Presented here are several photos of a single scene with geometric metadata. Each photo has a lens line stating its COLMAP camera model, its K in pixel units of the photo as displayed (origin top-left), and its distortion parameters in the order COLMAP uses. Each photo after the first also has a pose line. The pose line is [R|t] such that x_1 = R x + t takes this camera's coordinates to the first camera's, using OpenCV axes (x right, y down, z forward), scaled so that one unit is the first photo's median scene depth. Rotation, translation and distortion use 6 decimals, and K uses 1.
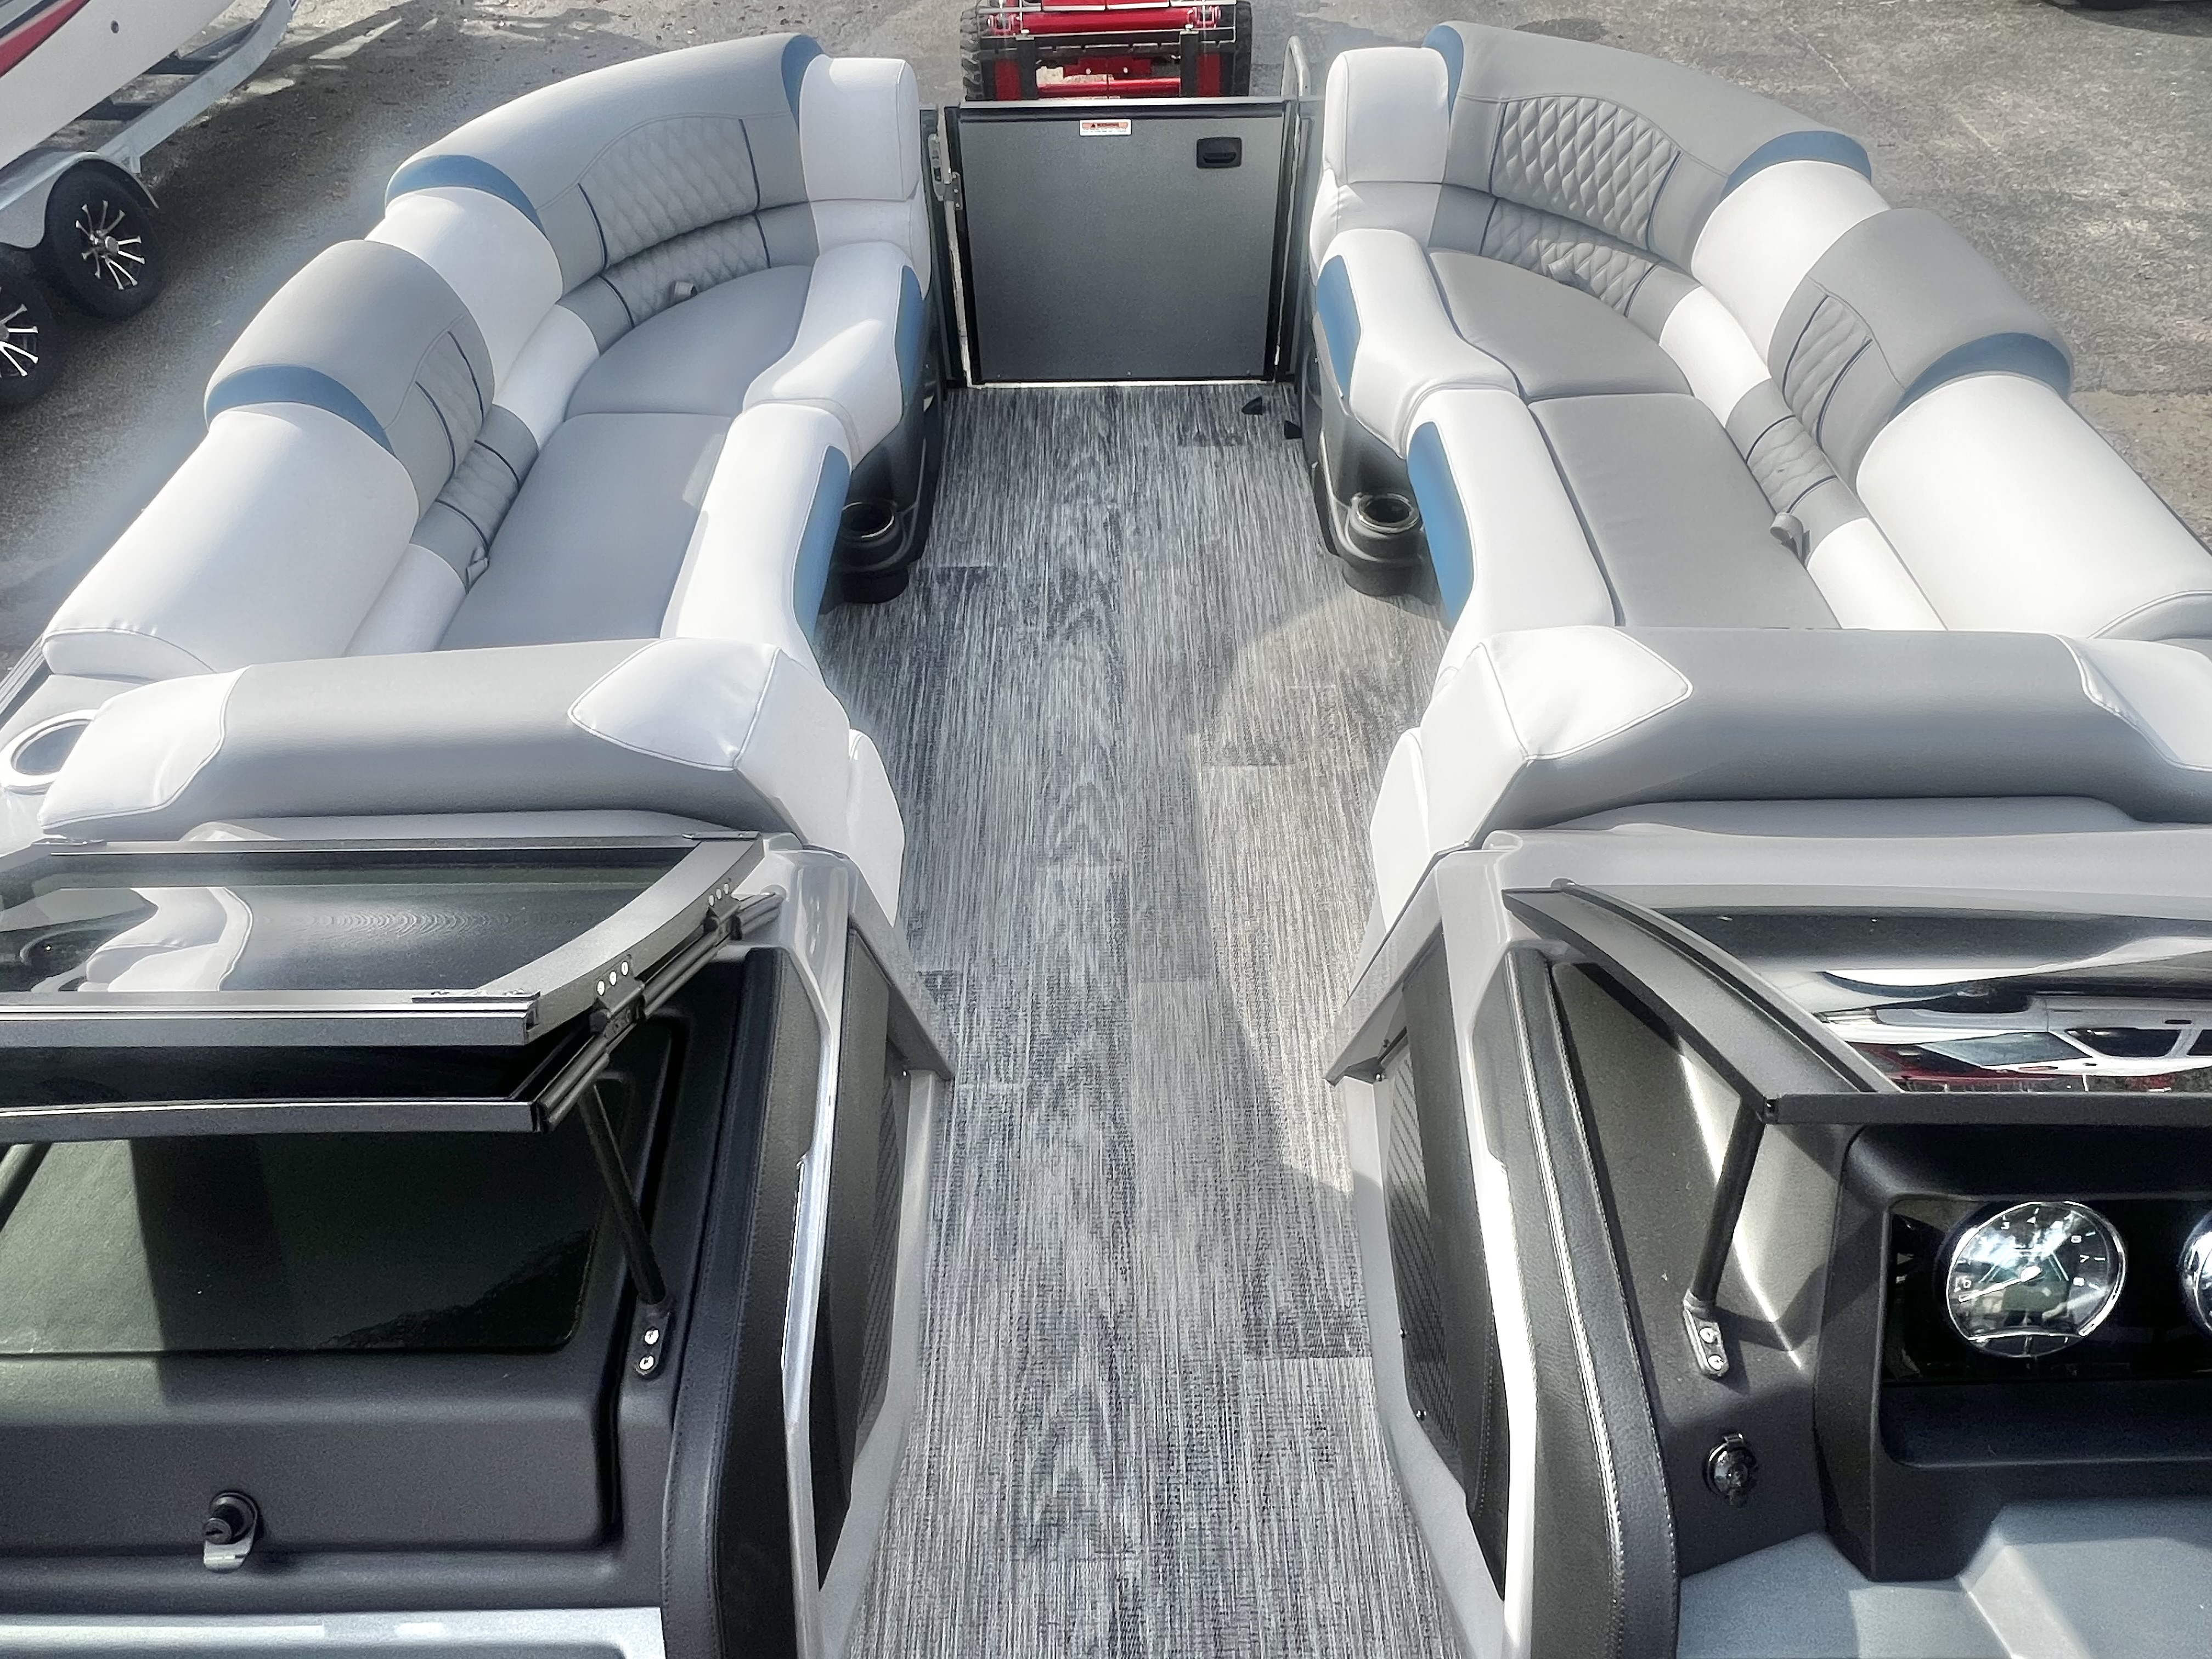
lens RADIAL K [[1244.4, 0, 1129.7], [0, 1244.4, 856.3], [0, 0, 1]] dist [-0.021229, -0.002379]
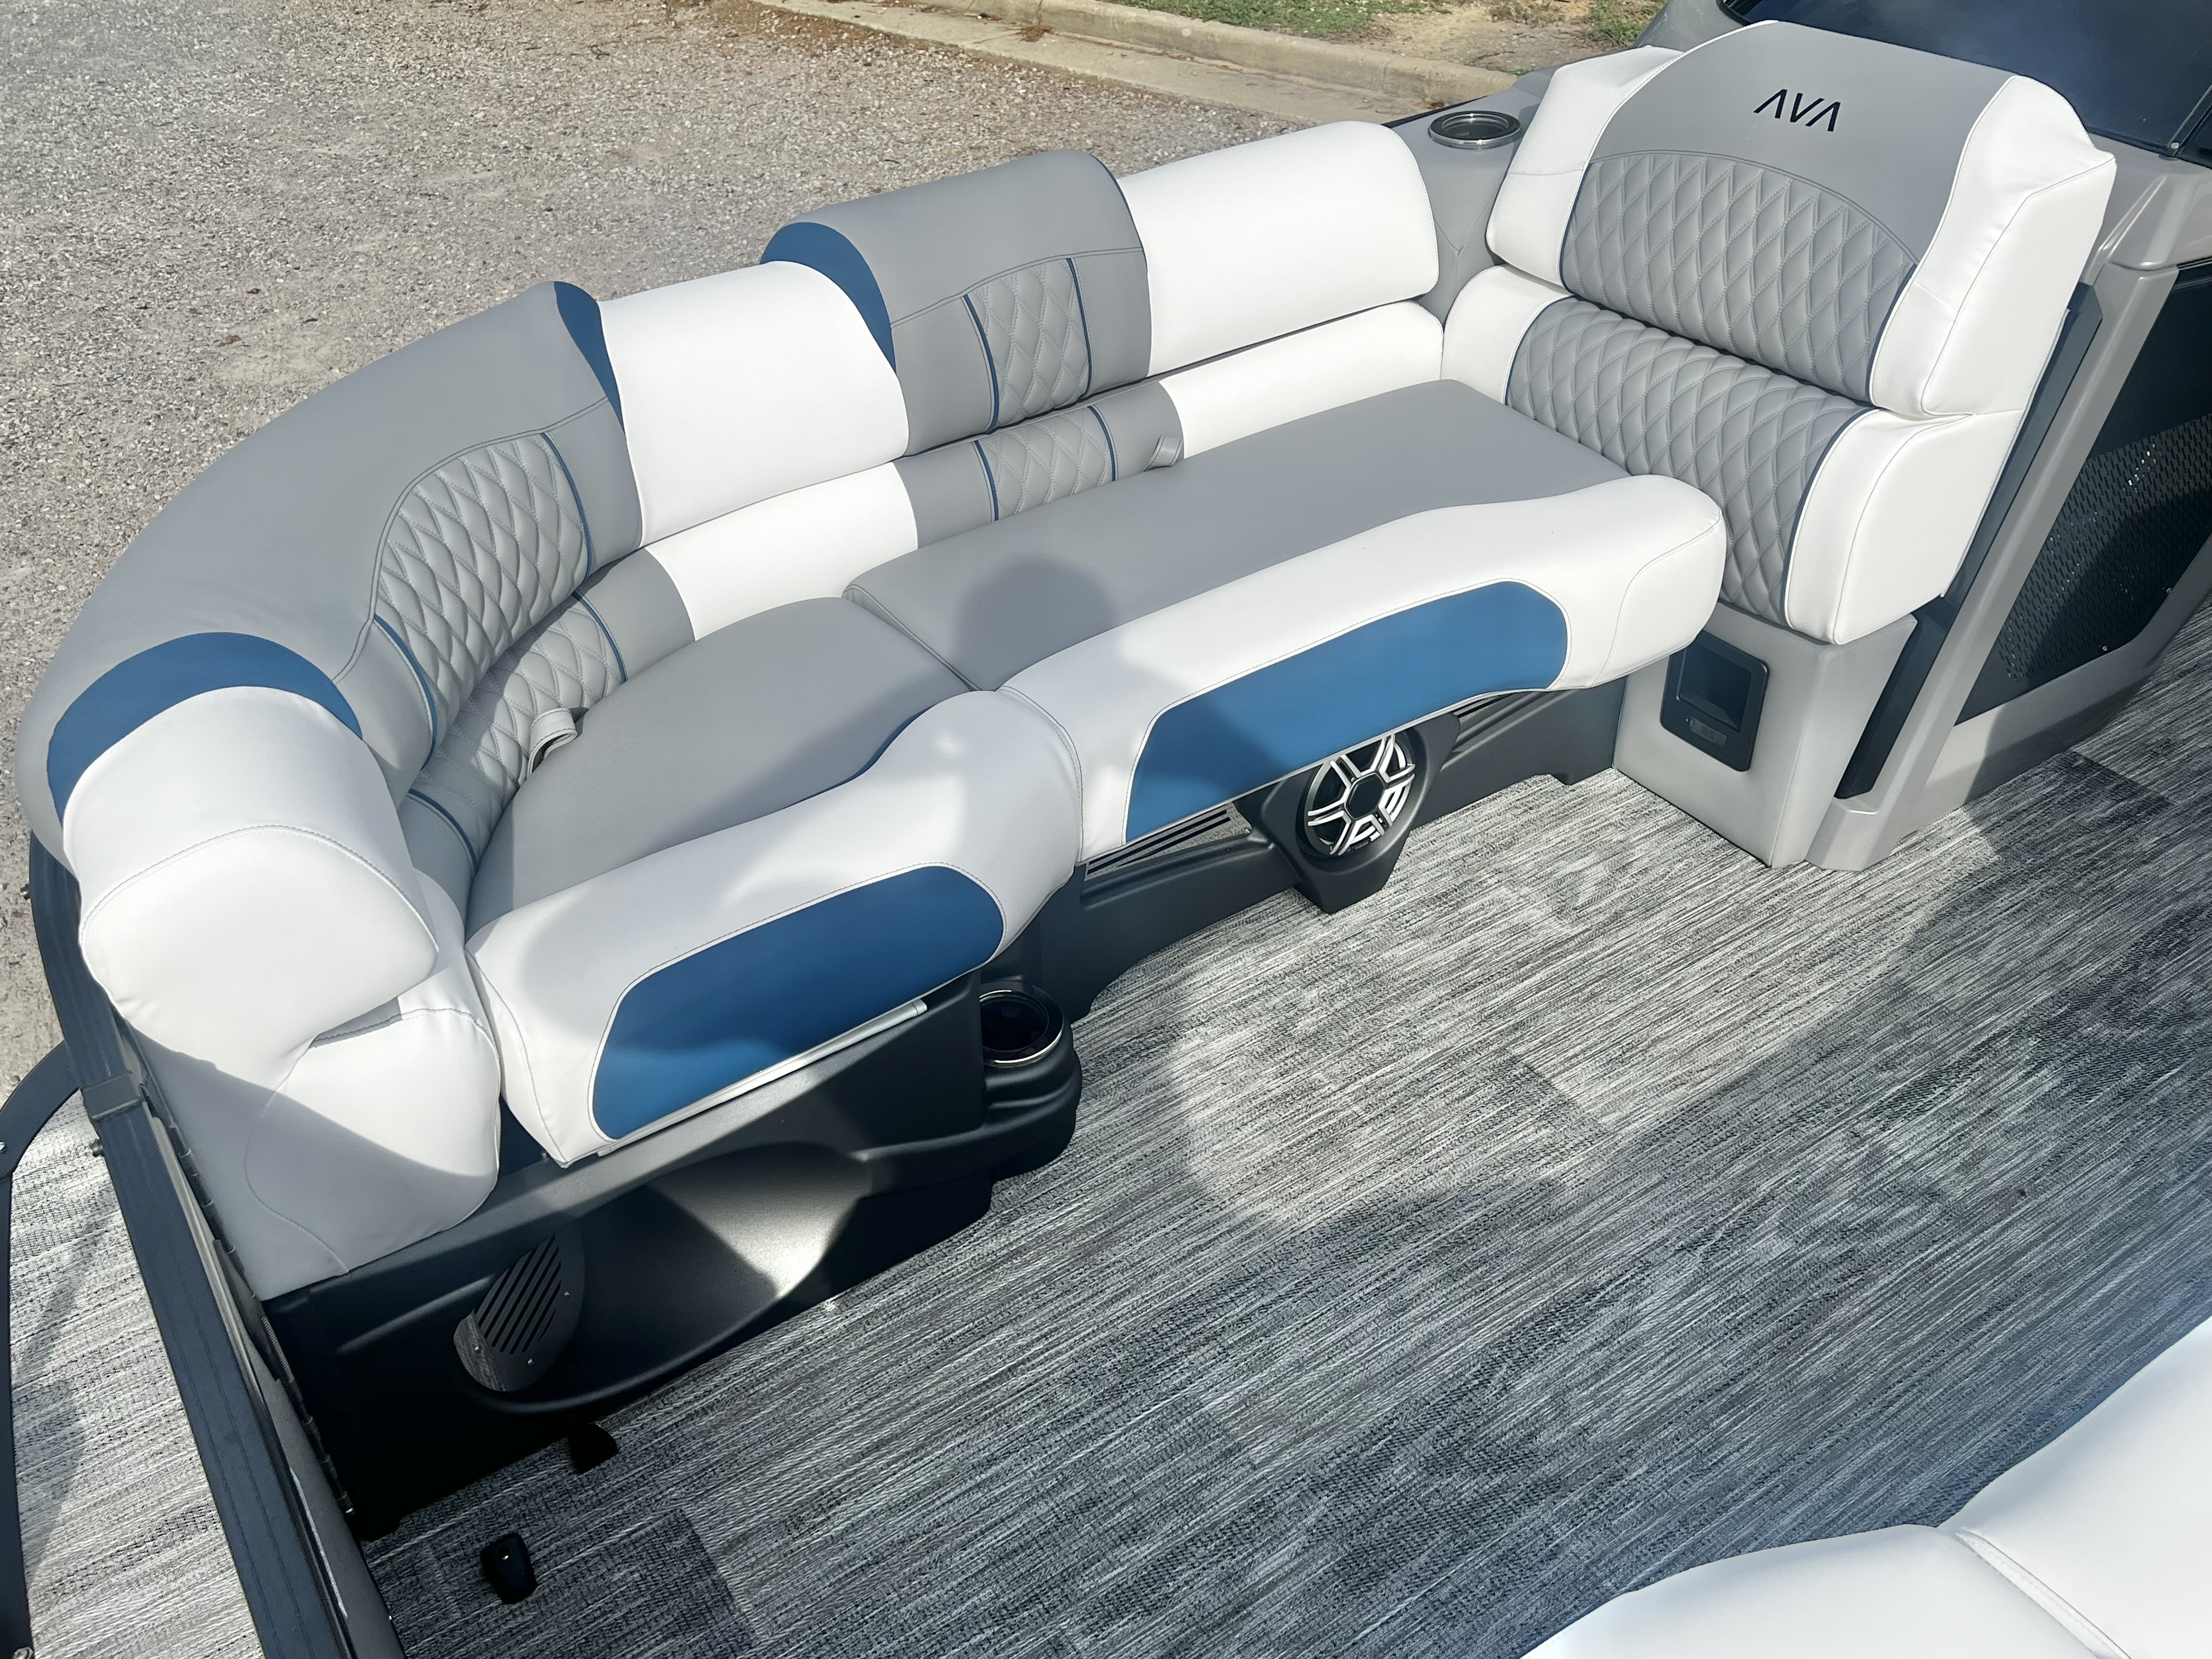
lens RADIAL K [[1925.6, 0, 1103.4], [0, 1925.6, 812.9], [0, 0, 1]] dist [0.039489, -0.033593]
pose [[-0.541379, -0.469314, 0.697605, -0.369506], [0.672557, 0.256183, 0.694288, -0.878421], [-0.504554, 0.845053, 0.176948, 0.767094]]
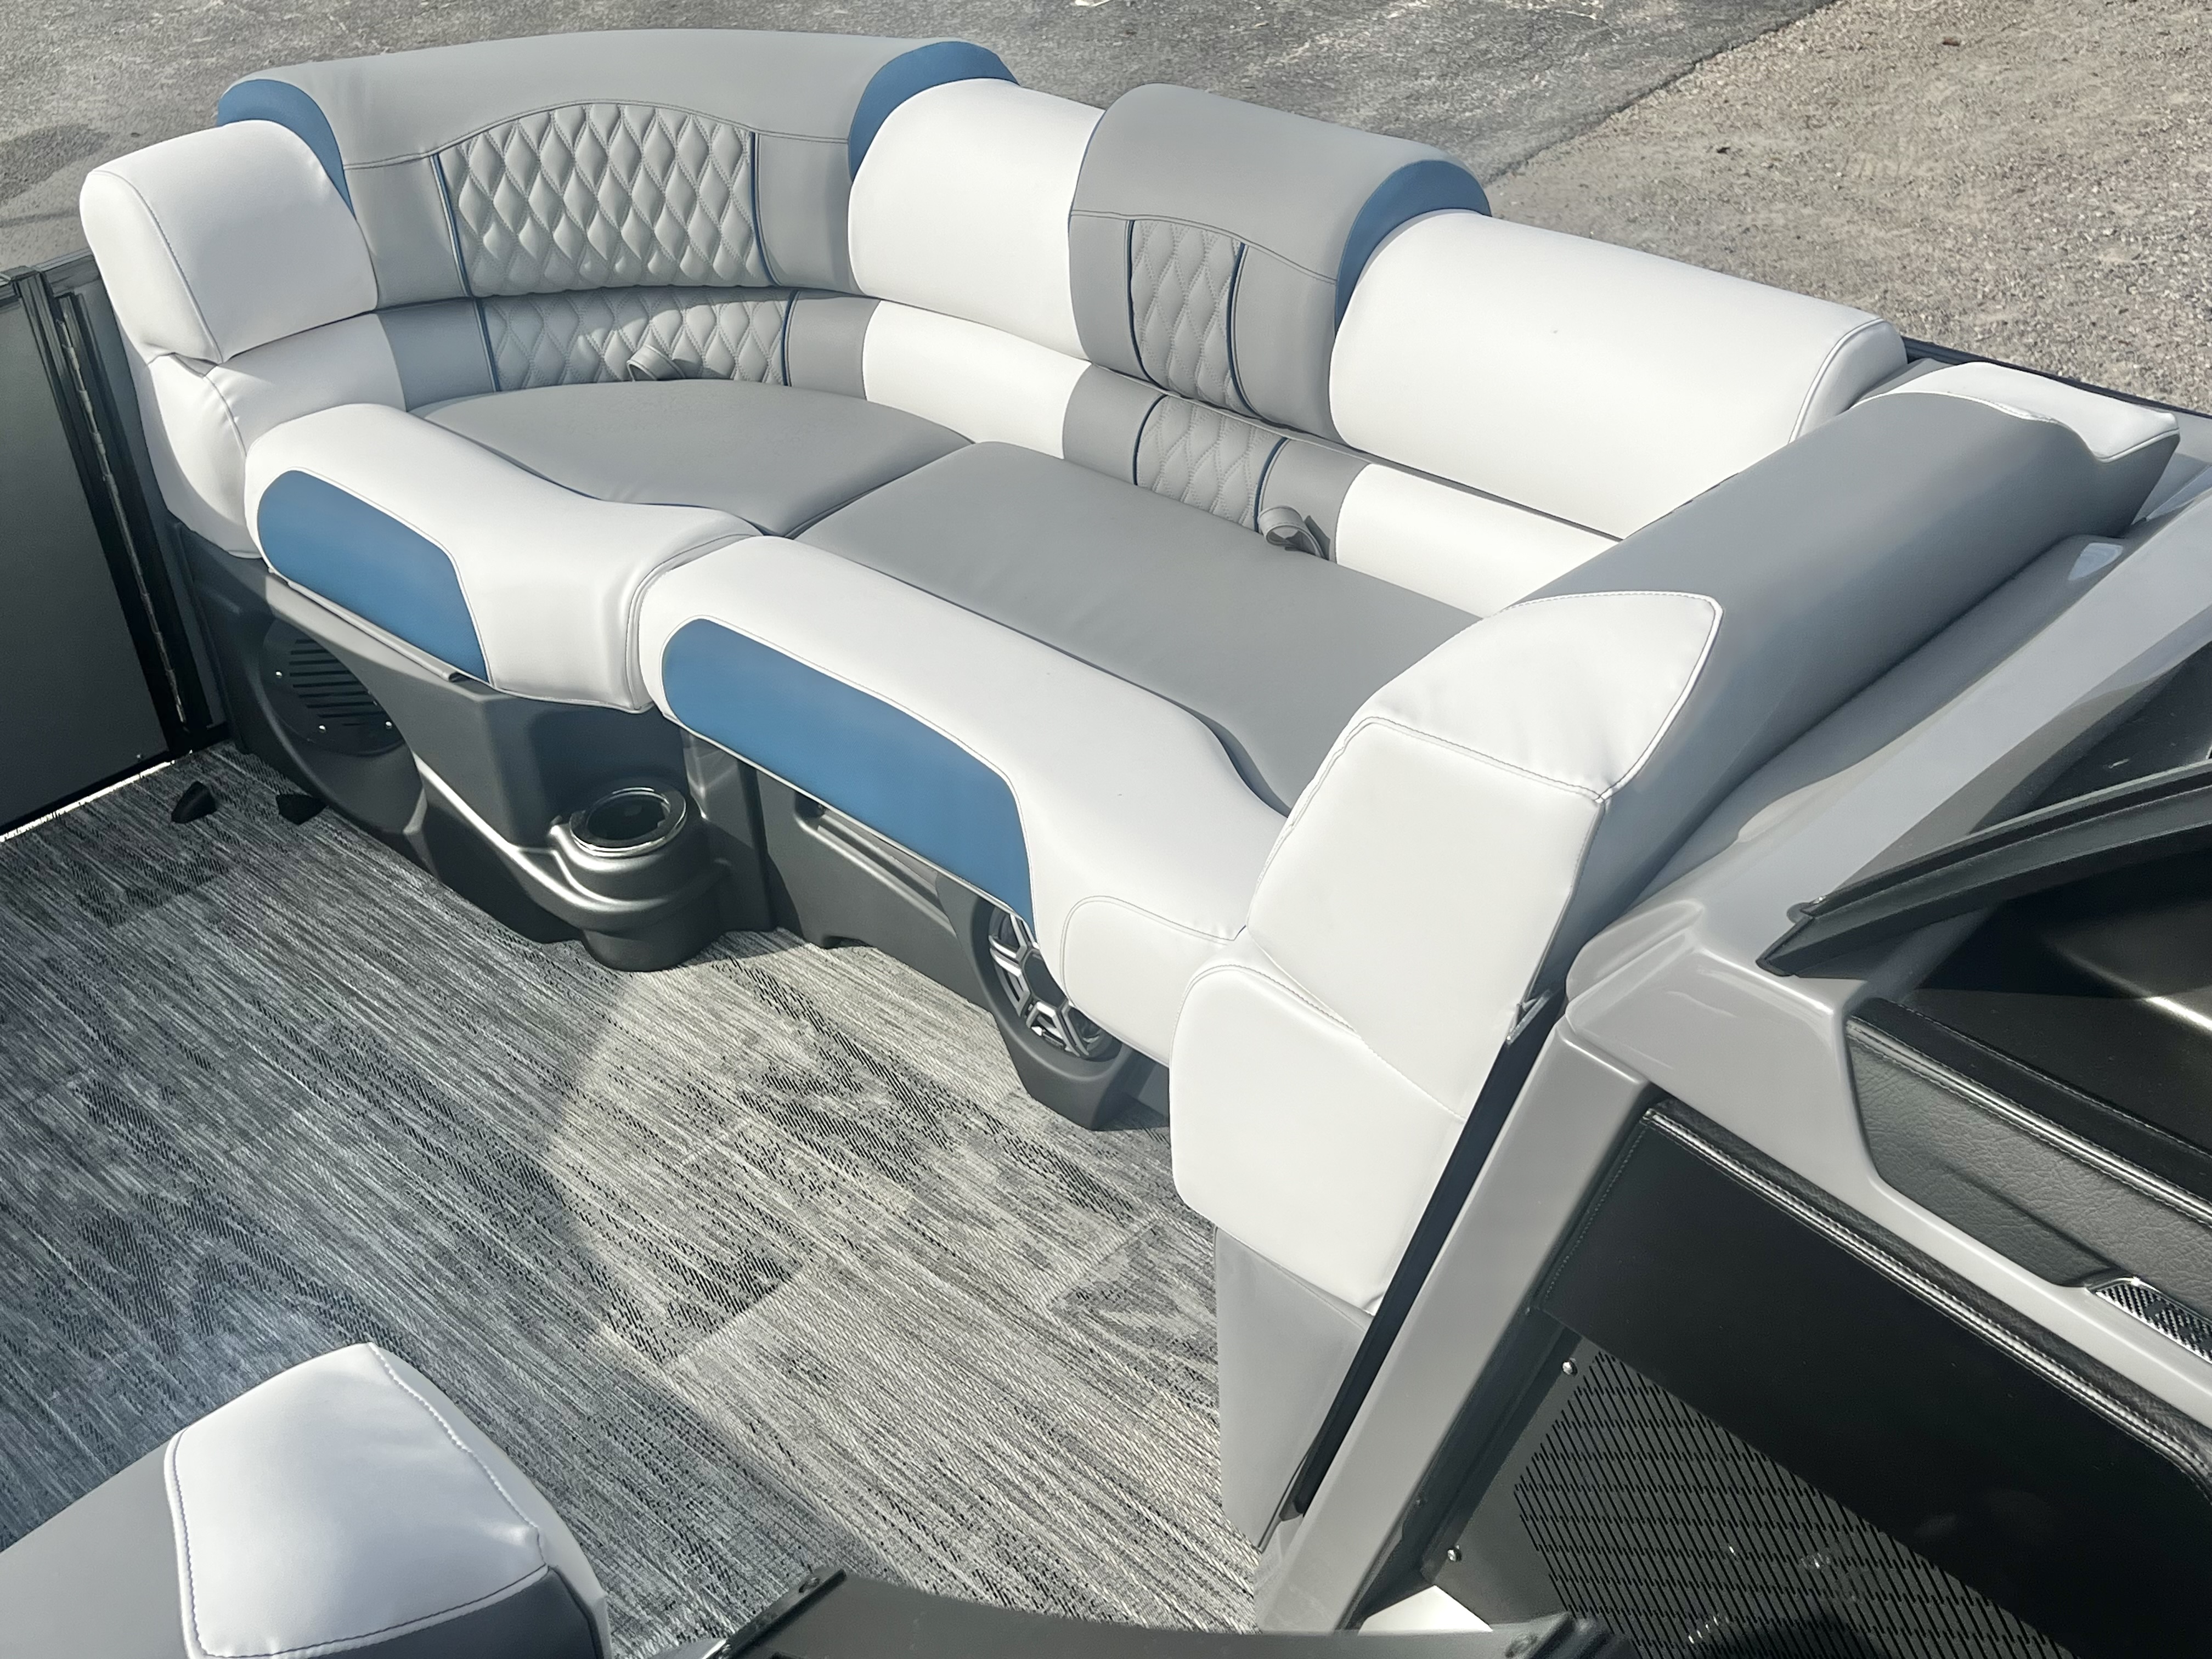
lens RADIAL K [[2404.5, 0, 1160.1], [0, 2404.5, 866.5], [0, 0, 1]] dist [-0.000822, 0.000000]
pose [[0.696185, -0.429260, 0.575381, -0.252613], [0.574089, 0.814132, -0.087244, -0.034537], [-0.430985, 0.391058, 0.813219, 0.046510]]
